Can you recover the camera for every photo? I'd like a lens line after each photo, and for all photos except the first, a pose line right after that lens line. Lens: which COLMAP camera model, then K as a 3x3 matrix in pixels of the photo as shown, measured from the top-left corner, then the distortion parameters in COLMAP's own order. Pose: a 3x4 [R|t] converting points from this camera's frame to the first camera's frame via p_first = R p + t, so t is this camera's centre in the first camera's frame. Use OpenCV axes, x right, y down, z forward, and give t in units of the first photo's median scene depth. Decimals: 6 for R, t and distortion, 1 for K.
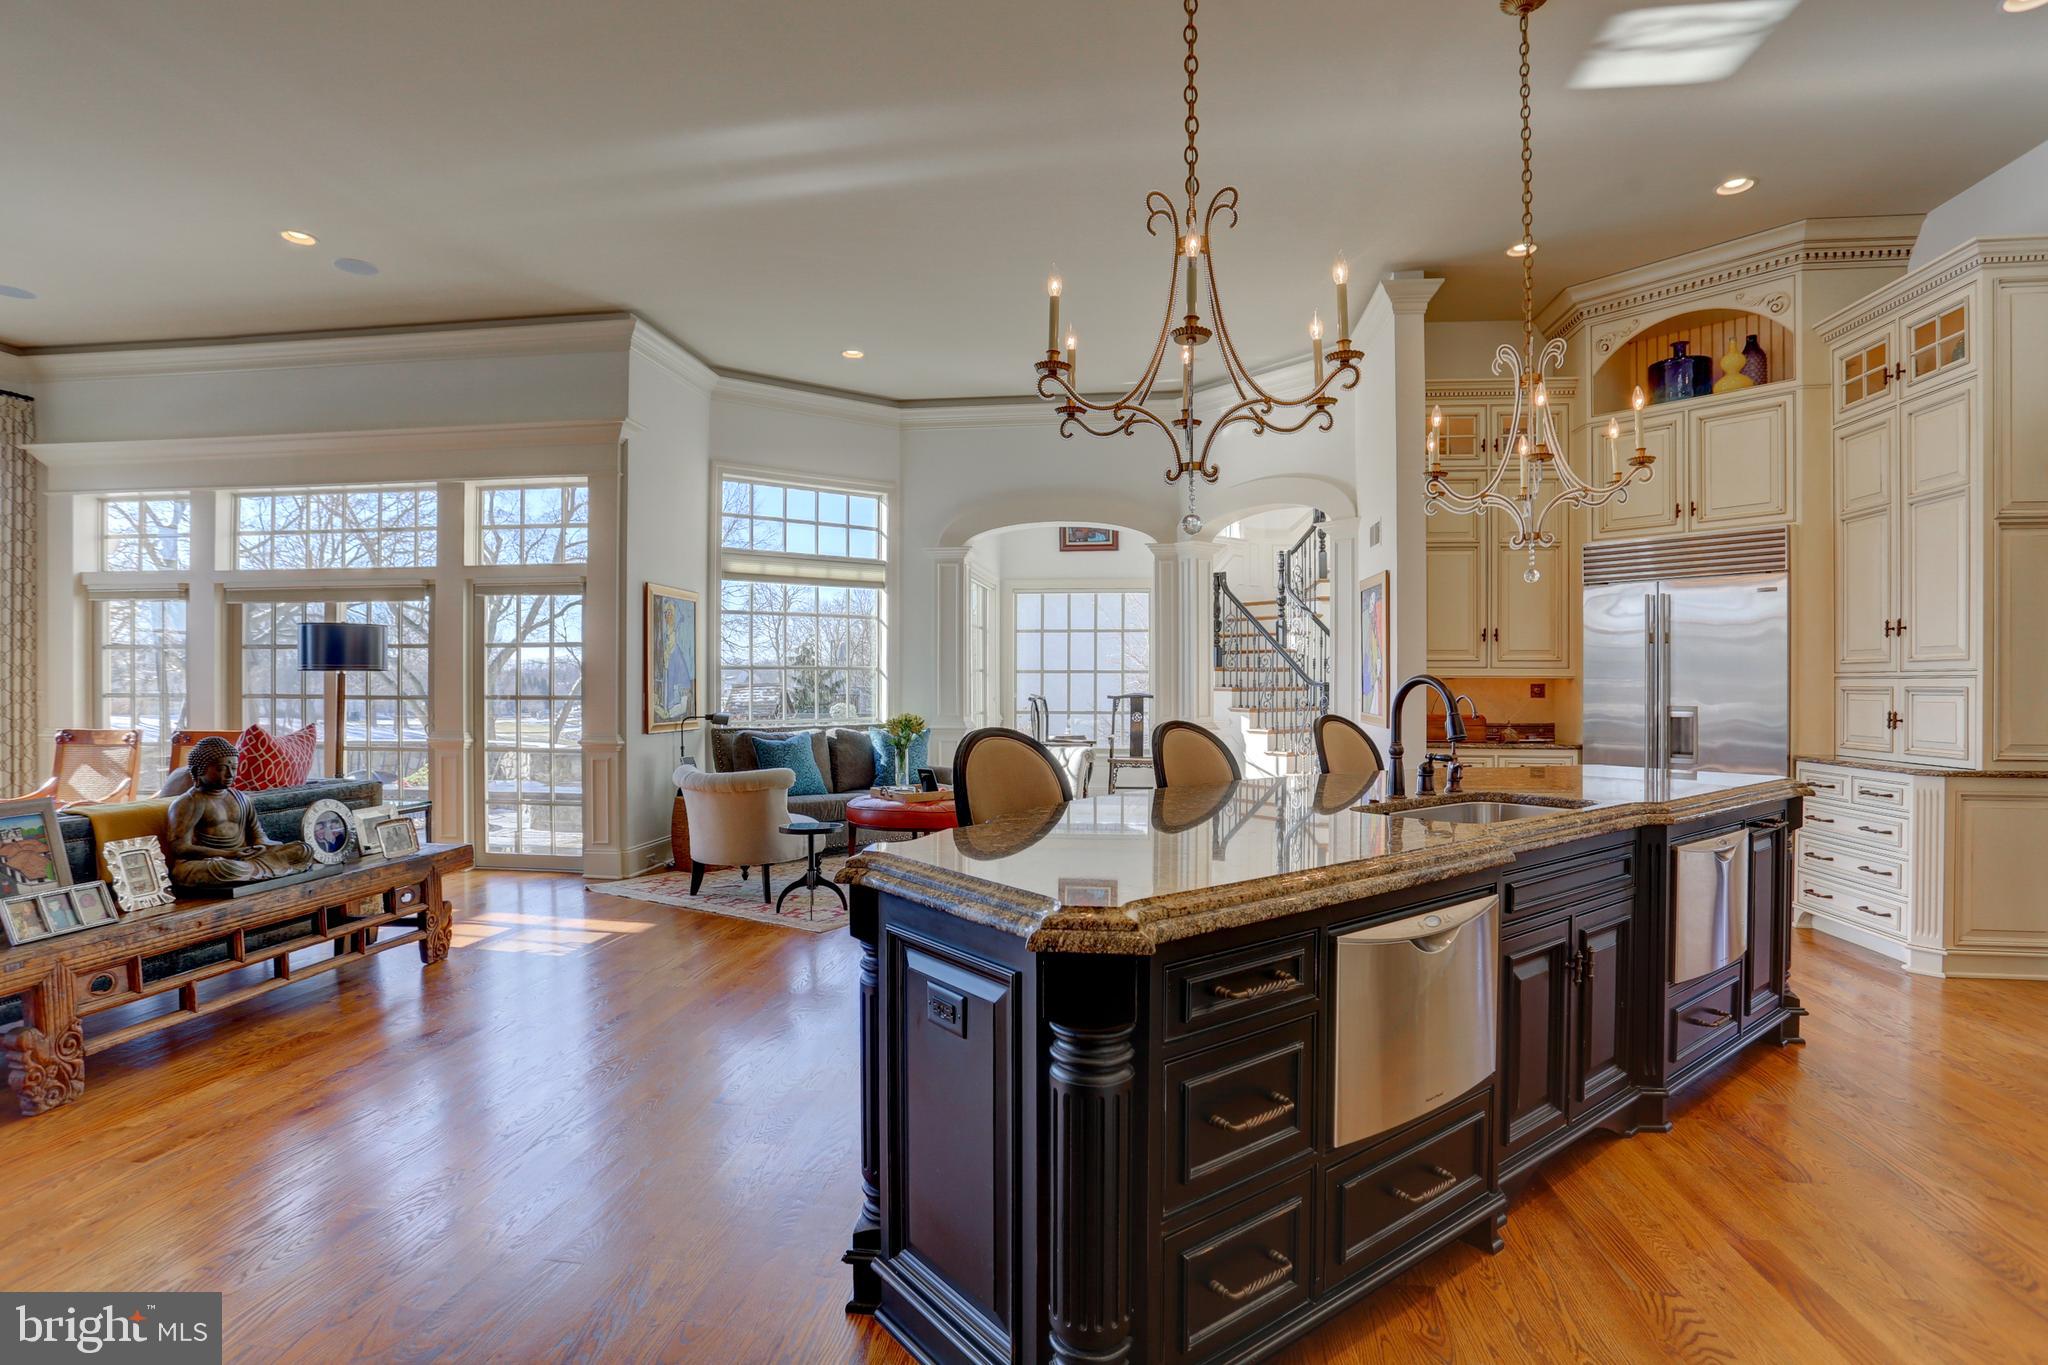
lens RADIAL K [[1004.5, 0, 1043.7], [0, 1004.5, 681.8], [0, 0, 1]] dist [-0.067957, 0.027464]
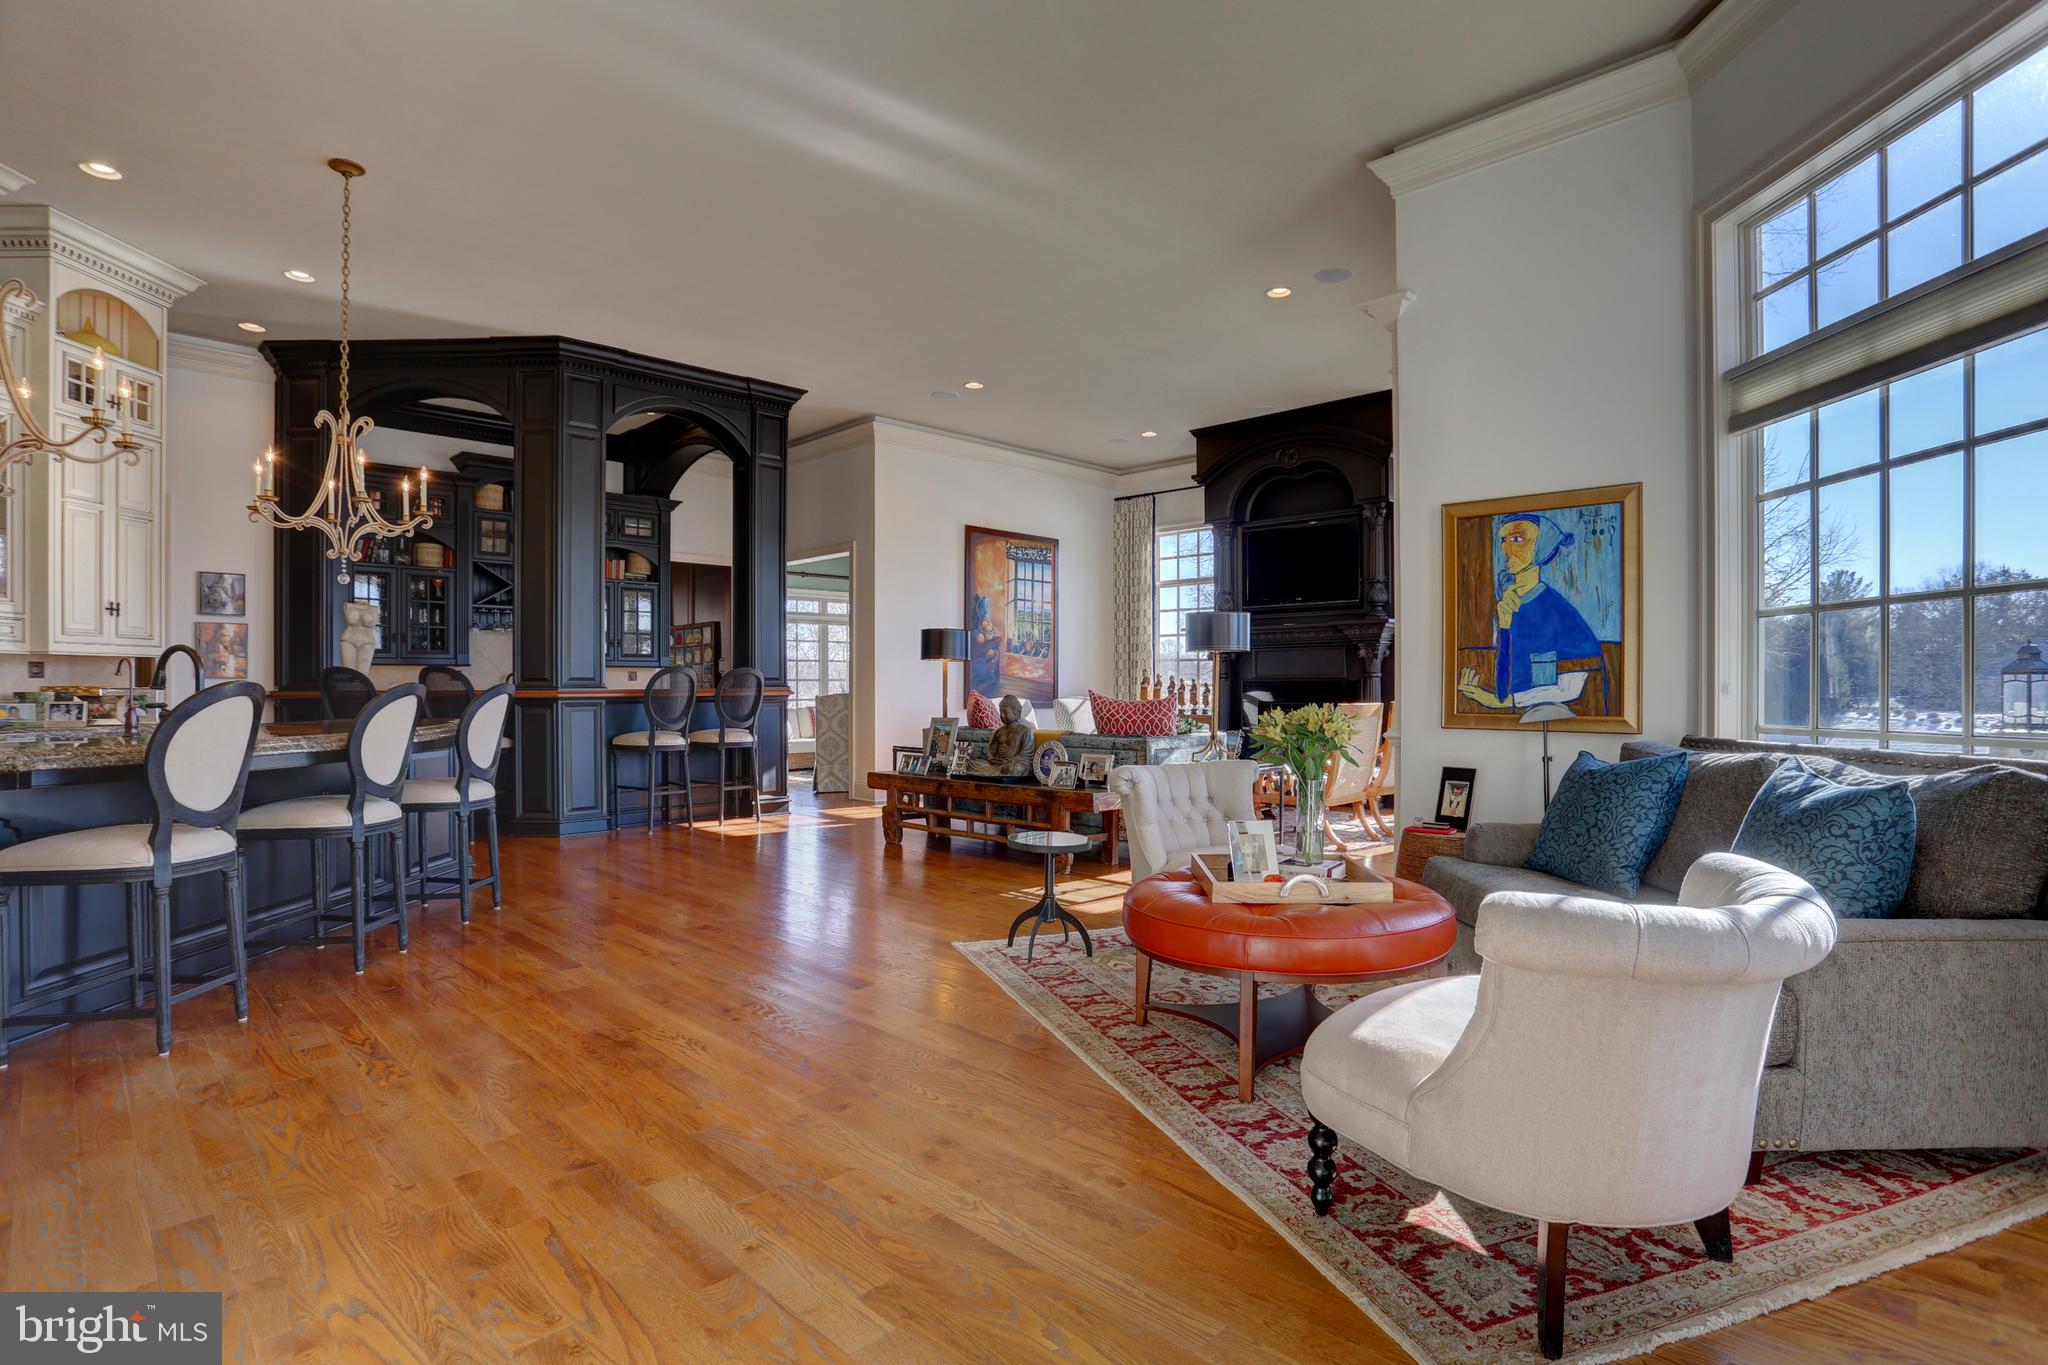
lens RADIAL K [[1004.5, 0, 1034.7], [0, 1004.5, 685.4], [0, 0, 1]] dist [-0.067957, 0.027464]
pose [[-0.610425, 0.000913, -0.792074, 0.497317], [0.001686, 0.999999, -0.000146, 0.037570], [0.792073, -0.001424, -0.610425, 1.918193]]
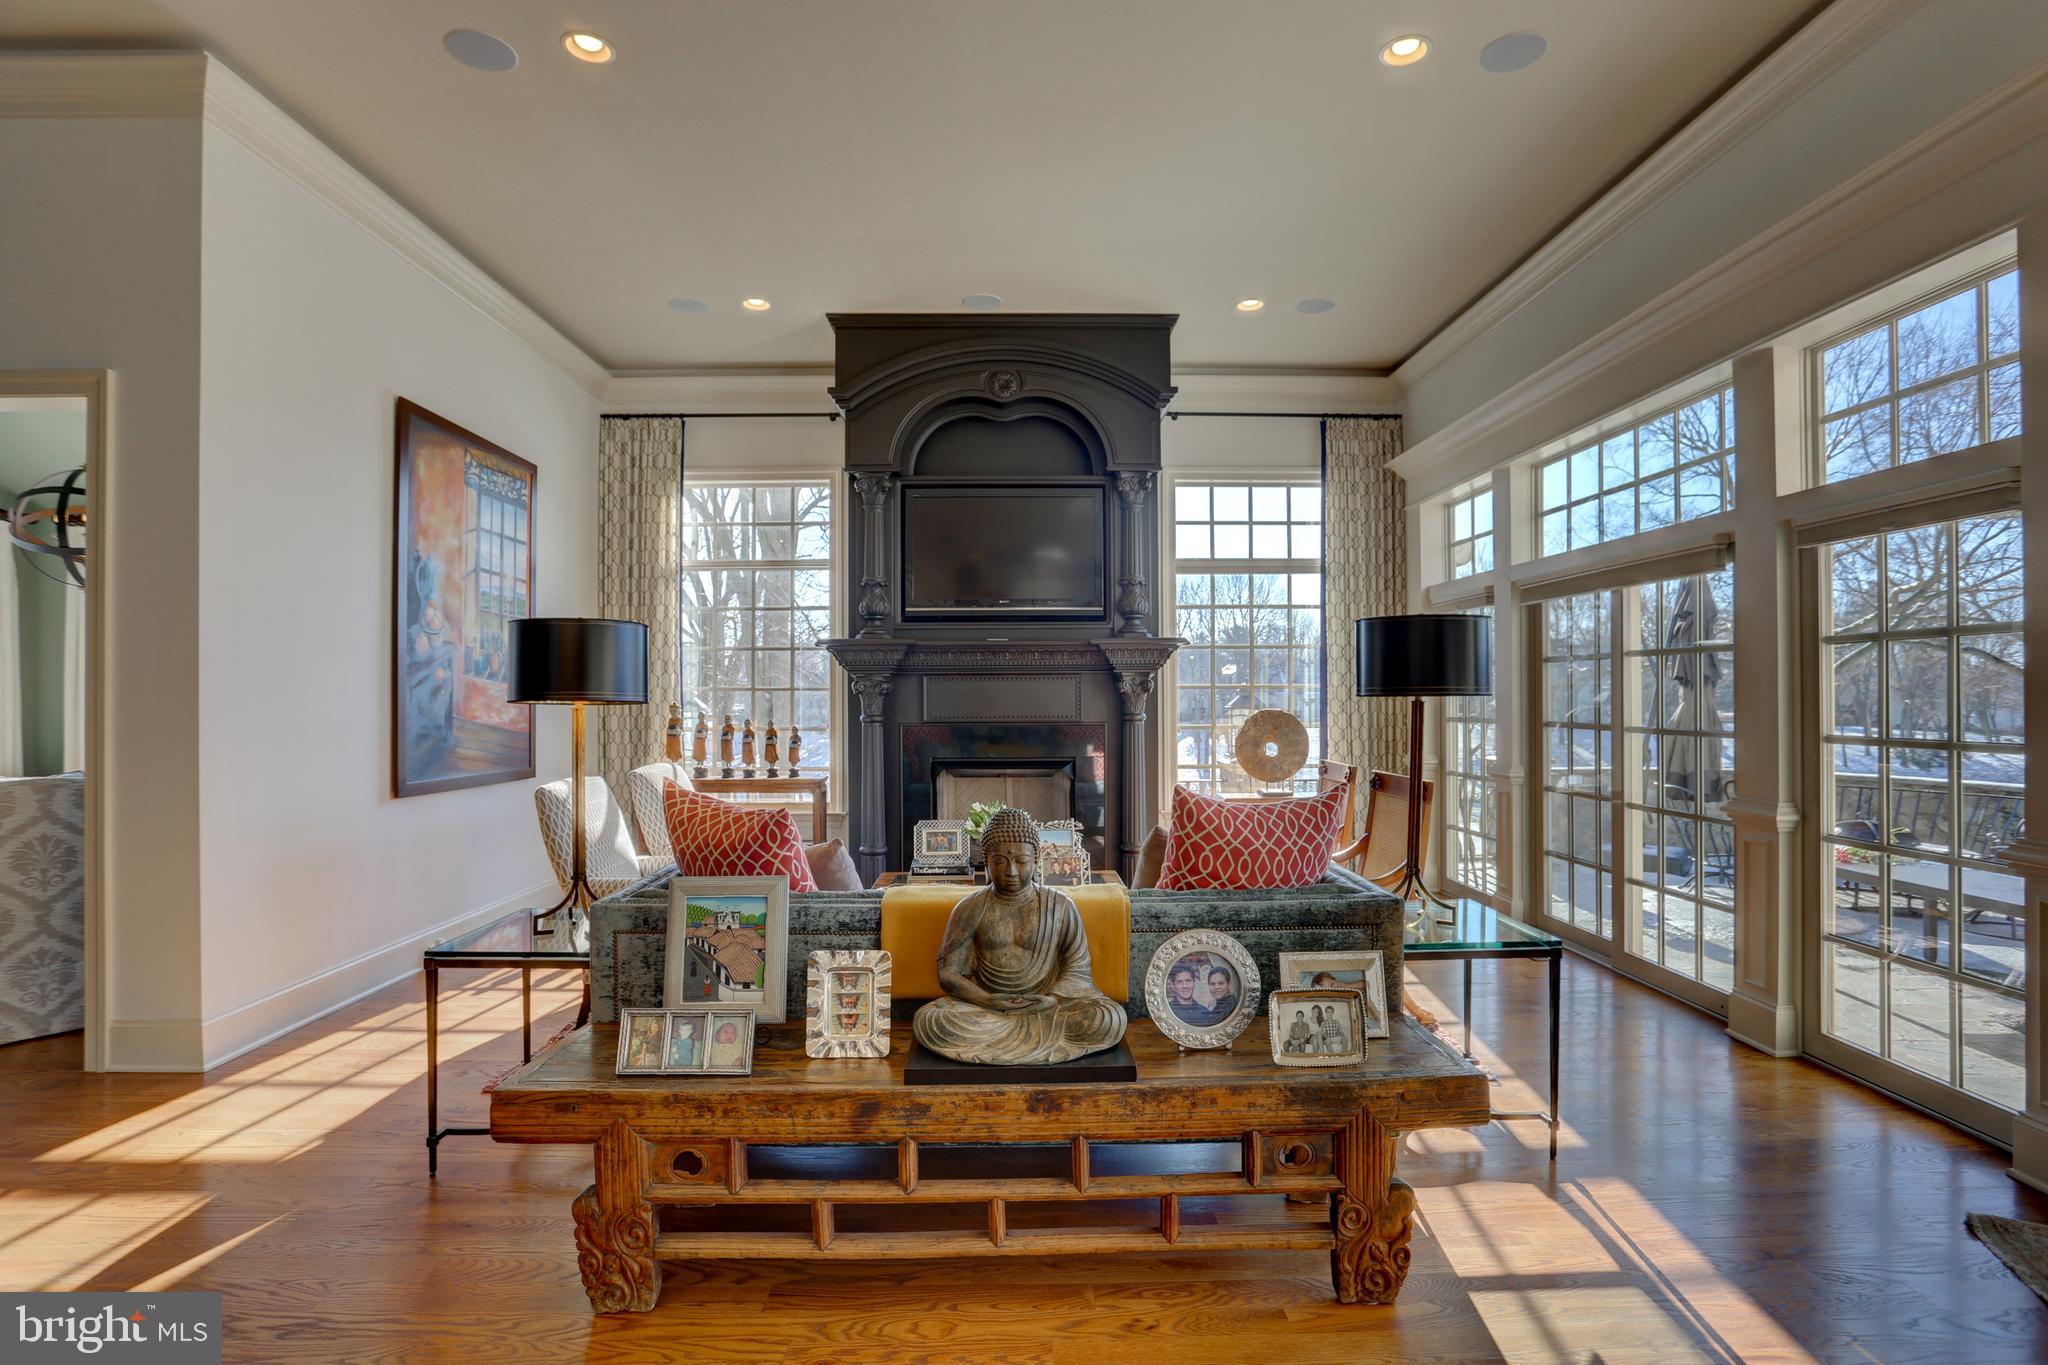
lens RADIAL K [[1004.5, 0, 1019.0], [0, 1004.5, 693.3], [0, 0, 1]] dist [-0.067957, 0.027464]
pose [[0.131465, -0.005208, -0.991307, -0.173476], [0.005381, 0.999975, -0.004540, -0.014490], [0.991306, -0.004737, 0.131490, 0.819000]]
